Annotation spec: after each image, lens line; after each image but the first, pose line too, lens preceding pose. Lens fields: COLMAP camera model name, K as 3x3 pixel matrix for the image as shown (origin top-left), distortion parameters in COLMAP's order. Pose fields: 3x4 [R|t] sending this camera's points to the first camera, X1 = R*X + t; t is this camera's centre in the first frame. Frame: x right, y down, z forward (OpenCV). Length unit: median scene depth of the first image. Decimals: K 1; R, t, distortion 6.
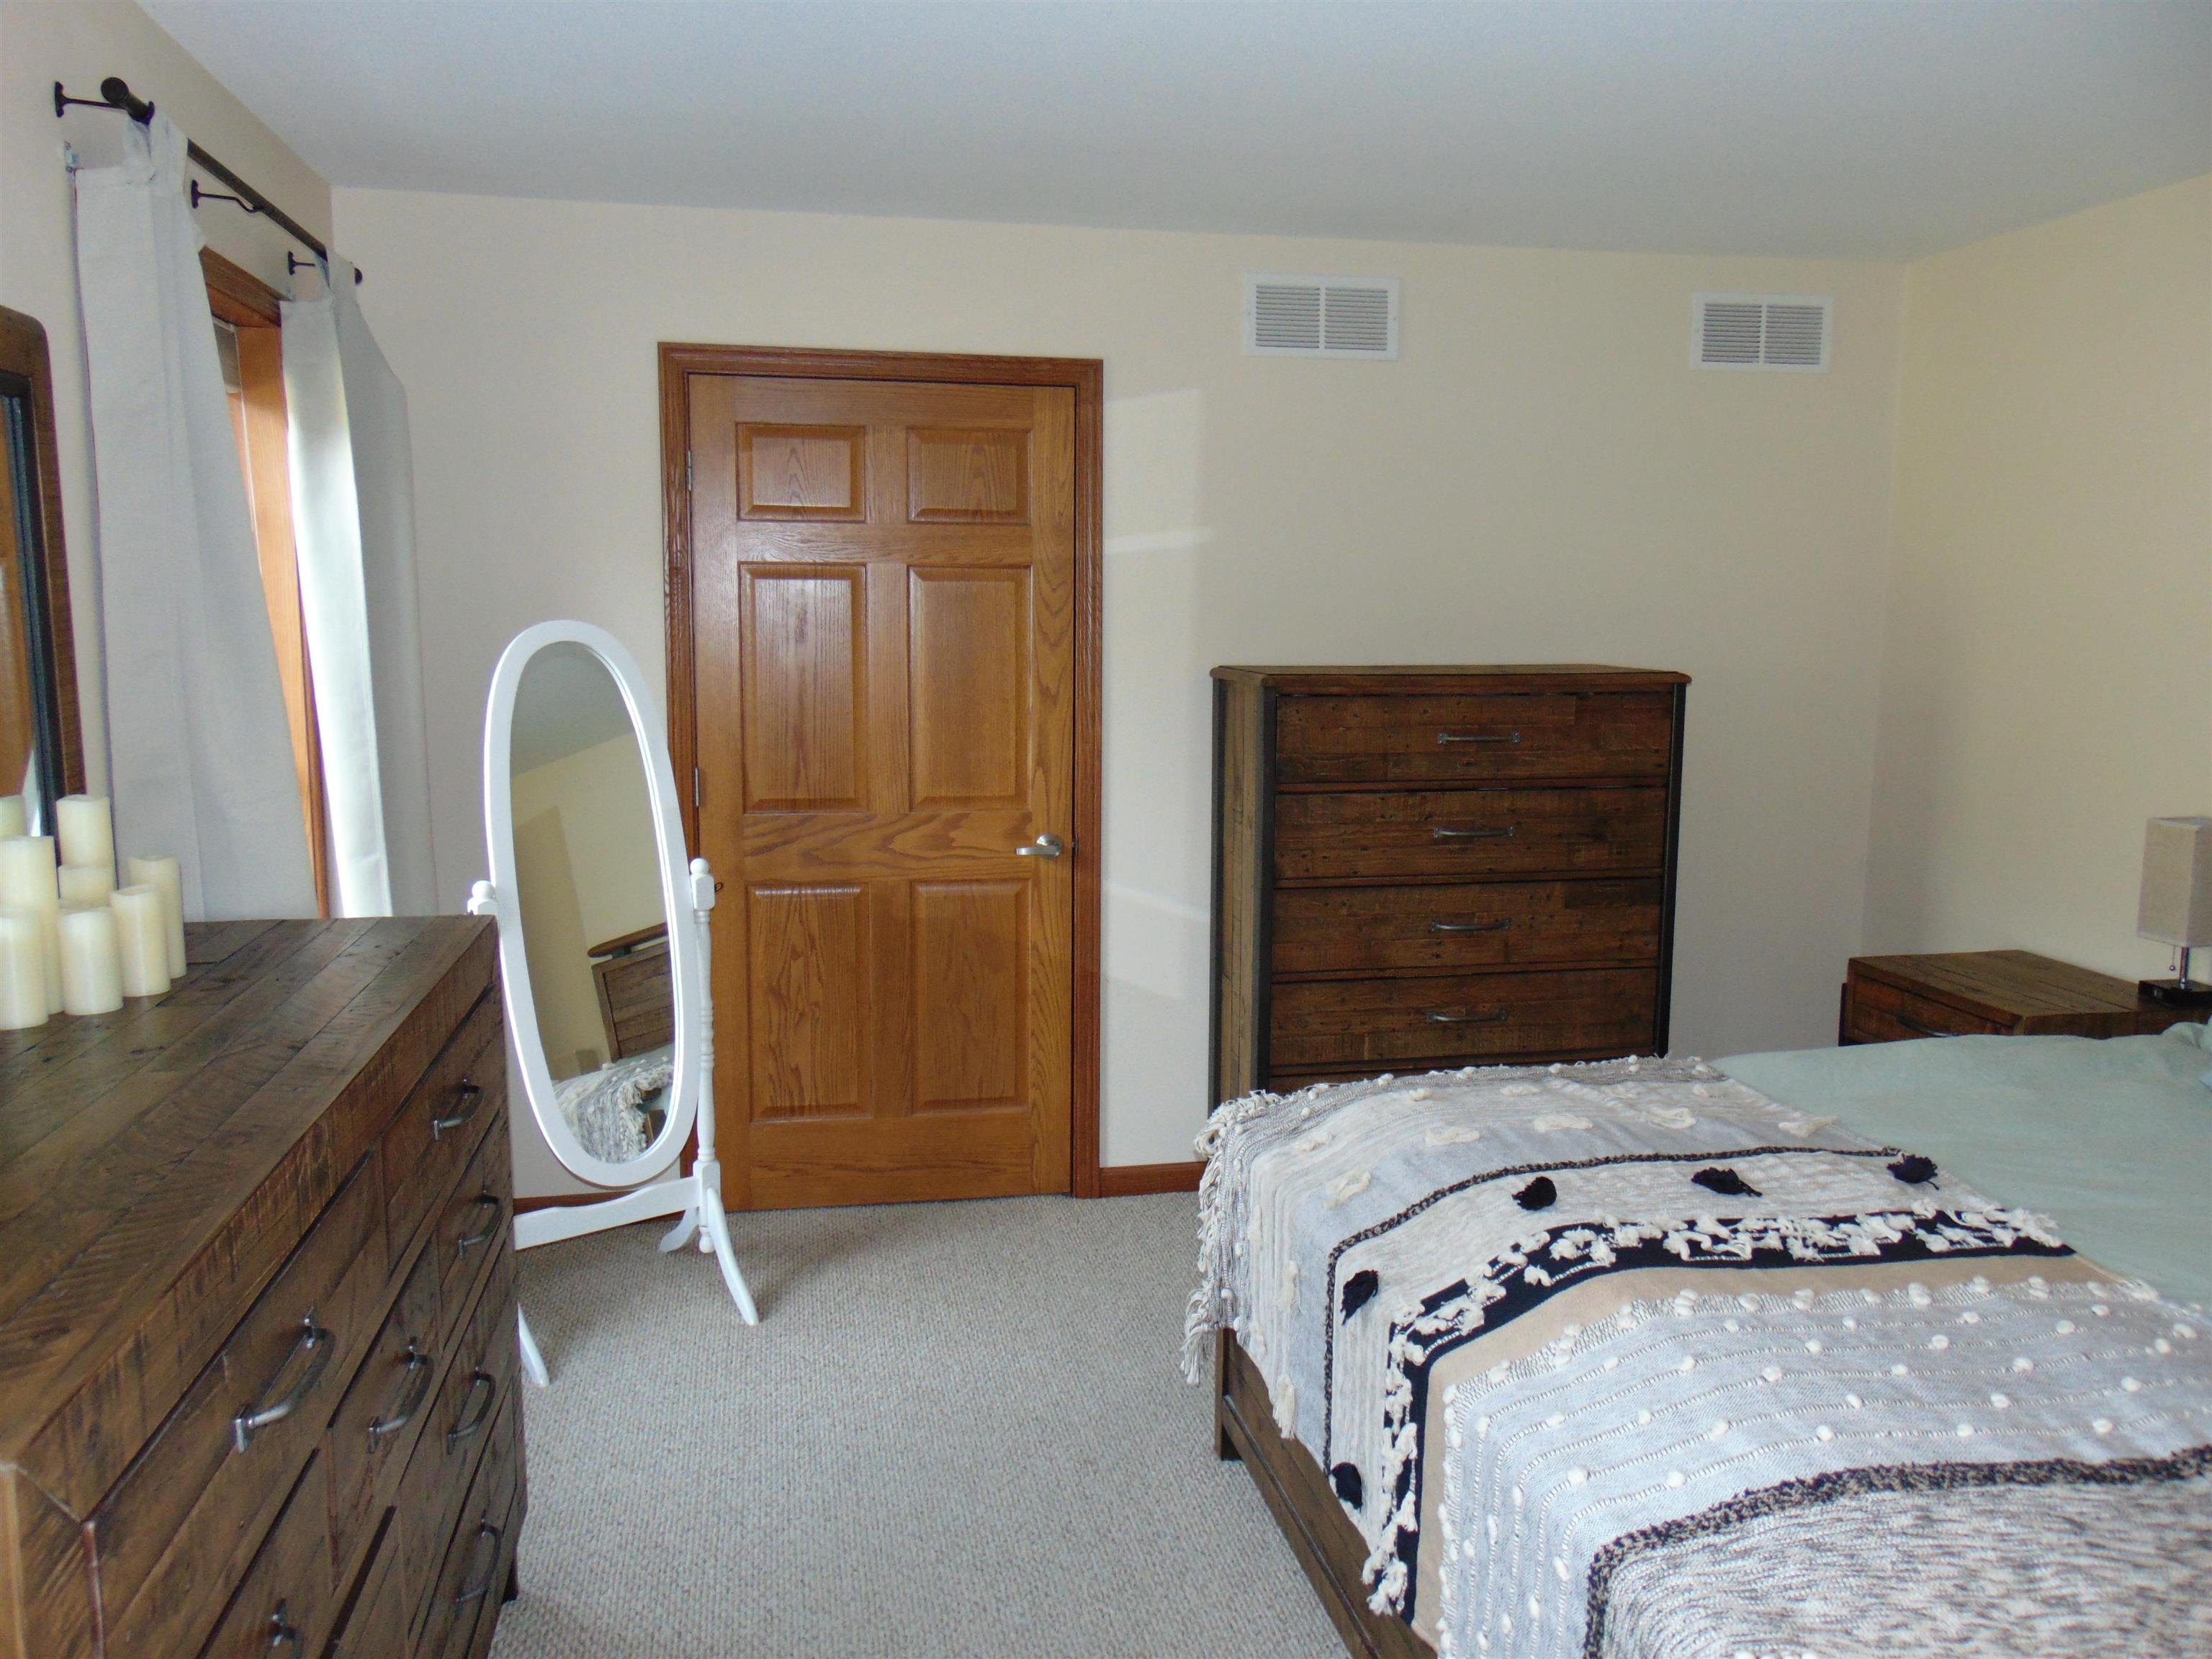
lens RADIAL K [[1654.9, 0, 1112.4], [0, 1654.9, 822.8], [0, 0, 1]] dist [-0.032422, 0.074481]
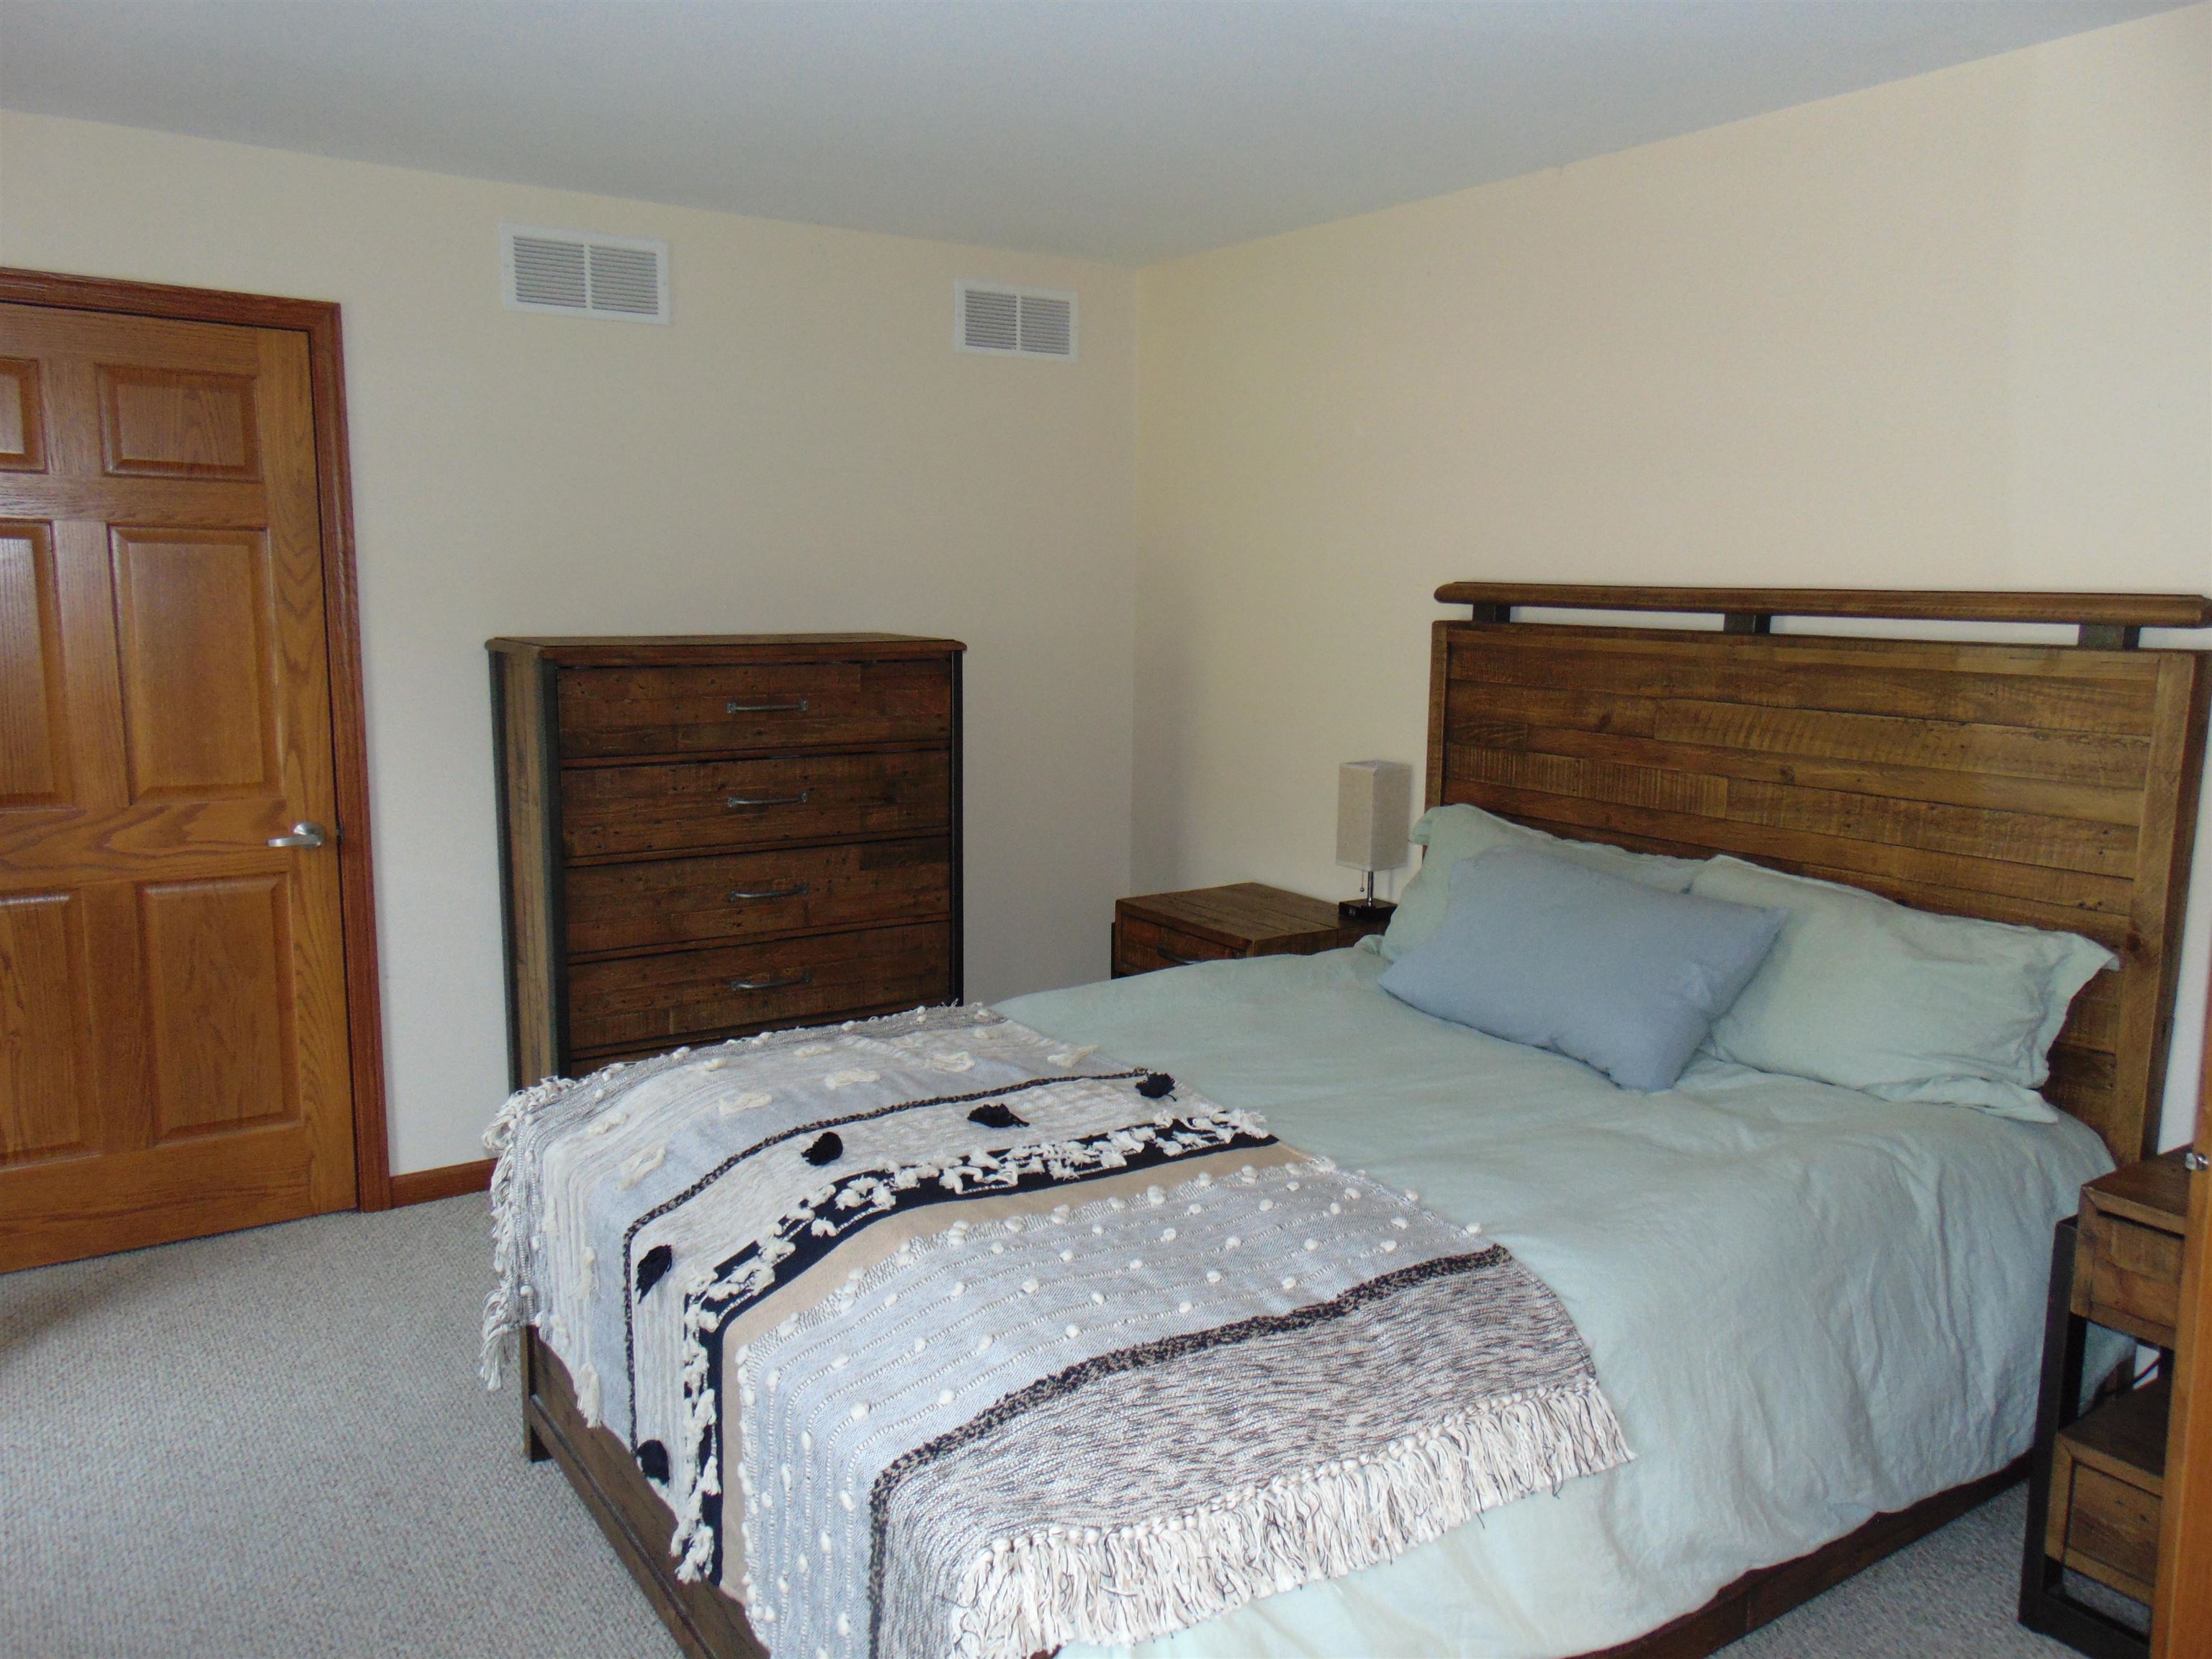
lens RADIAL K [[1654.9, 0, 1102.9], [0, 1654.9, 820.8], [0, 0, 1]] dist [-0.032422, 0.074481]
pose [[0.920939, -0.049023, 0.386610, 0.018352], [0.041345, 0.998748, 0.028156, -0.002033], [-0.387507, -0.009945, 0.921813, -0.015020]]
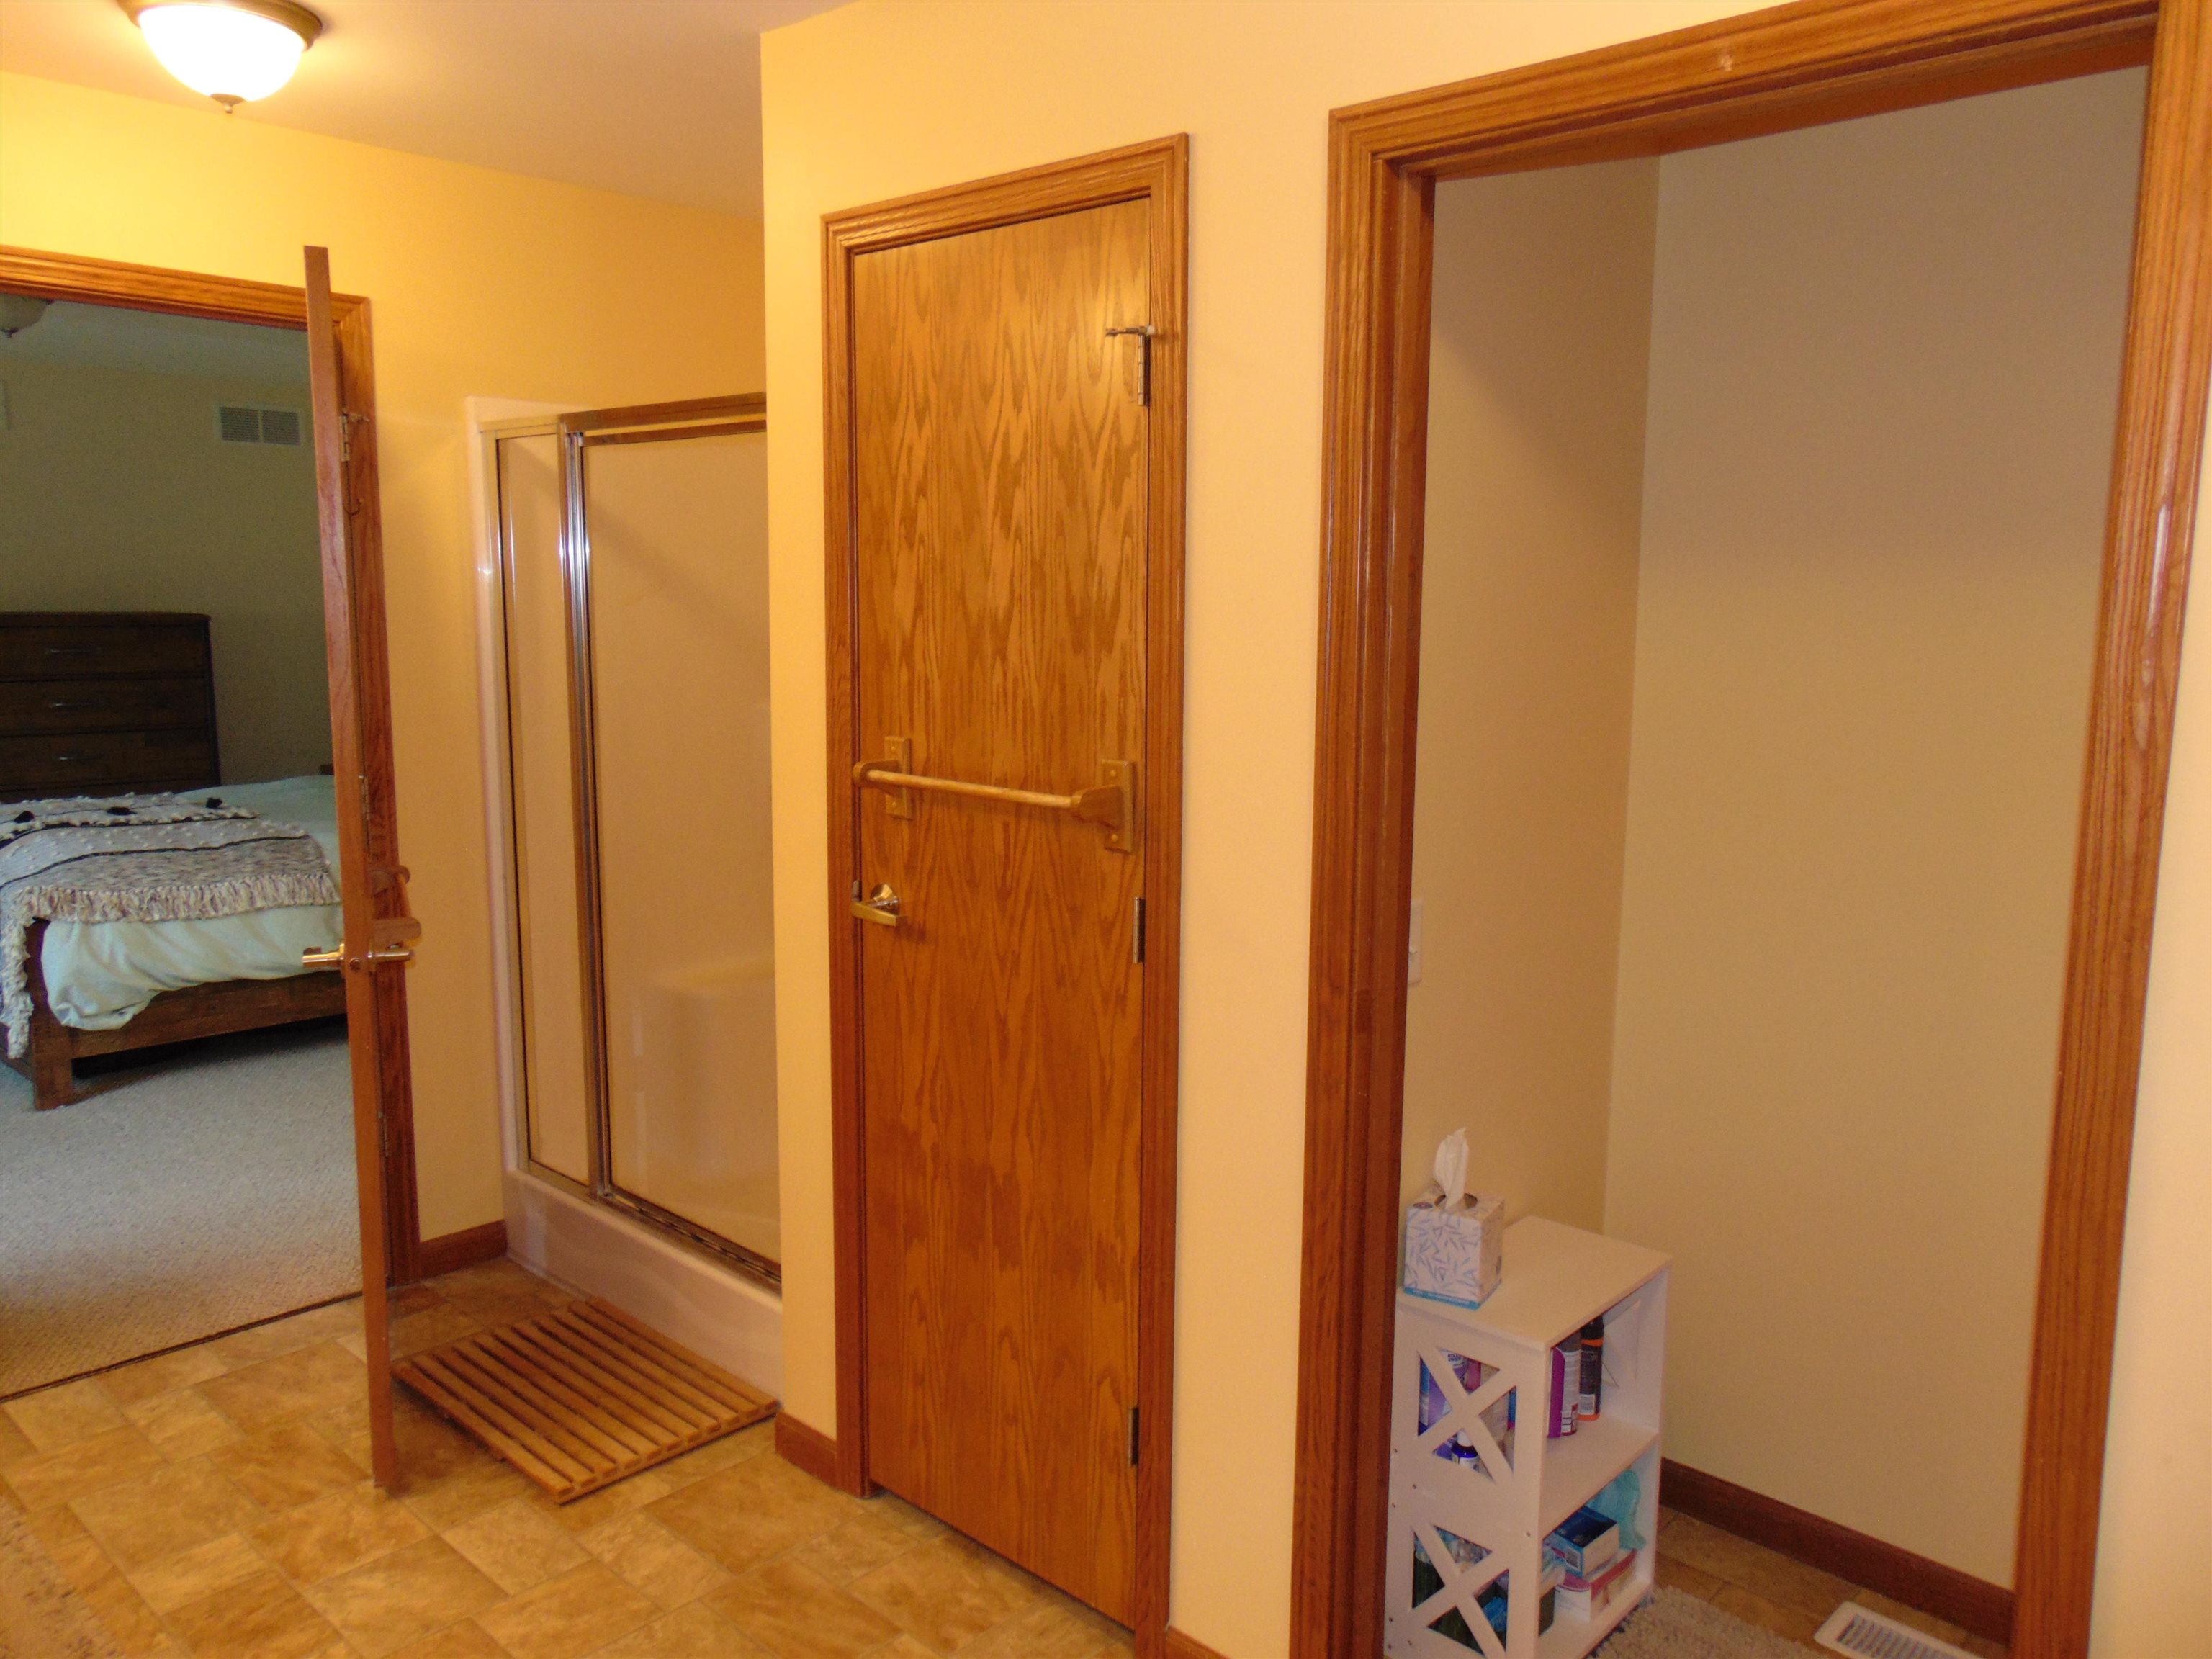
lens RADIAL K [[1654.9, 0, 1104.3], [0, 1654.9, 826.9], [0, 0, 1]] dist [-0.032422, 0.074481]
pose [[0.814900, -0.071030, 0.575233, 0.101595], [0.063325, 0.997432, 0.033455, 0.170899], [-0.576132, 0.009164, 0.817305, -1.251809]]
